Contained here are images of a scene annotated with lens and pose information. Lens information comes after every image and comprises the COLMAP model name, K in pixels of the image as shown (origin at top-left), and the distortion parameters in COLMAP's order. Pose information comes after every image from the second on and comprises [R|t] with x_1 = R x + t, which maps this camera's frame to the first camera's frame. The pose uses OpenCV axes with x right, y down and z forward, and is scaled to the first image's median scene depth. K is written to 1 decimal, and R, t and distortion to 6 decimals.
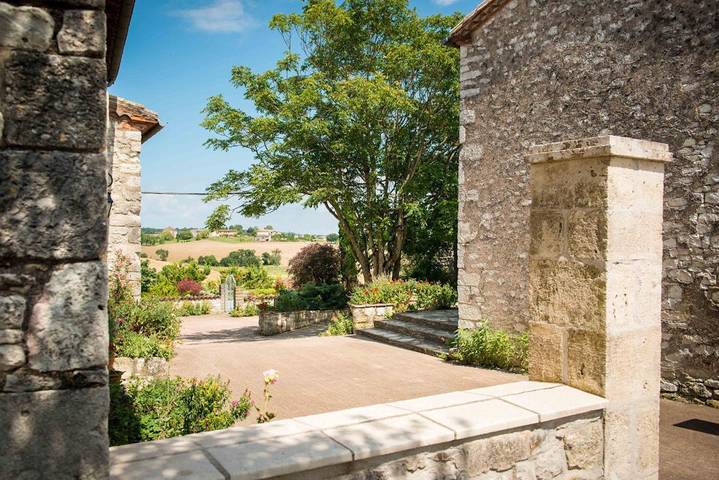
lens RADIAL K [[576.5, 0, 359.5], [0, 576.5, 240.0], [0, 0, 1]] dist [0.001616, -0.000323]
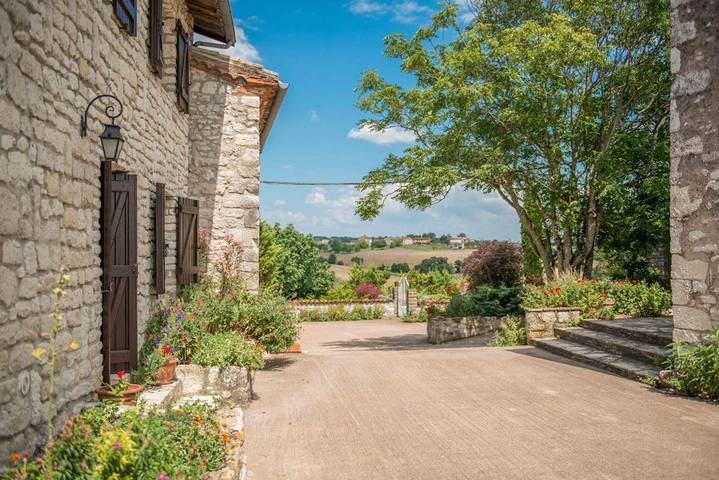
lens RADIAL K [[585.8, 0, 389.7], [0, 585.8, 242.3], [0, 0, 1]] dist [-0.003011, 0.003858]
pose [[0.961466, -0.013263, -0.274603, 0.028548], [0.010816, 0.999887, -0.010423, 0.027512], [0.274711, 0.007051, 0.961501, 0.169503]]
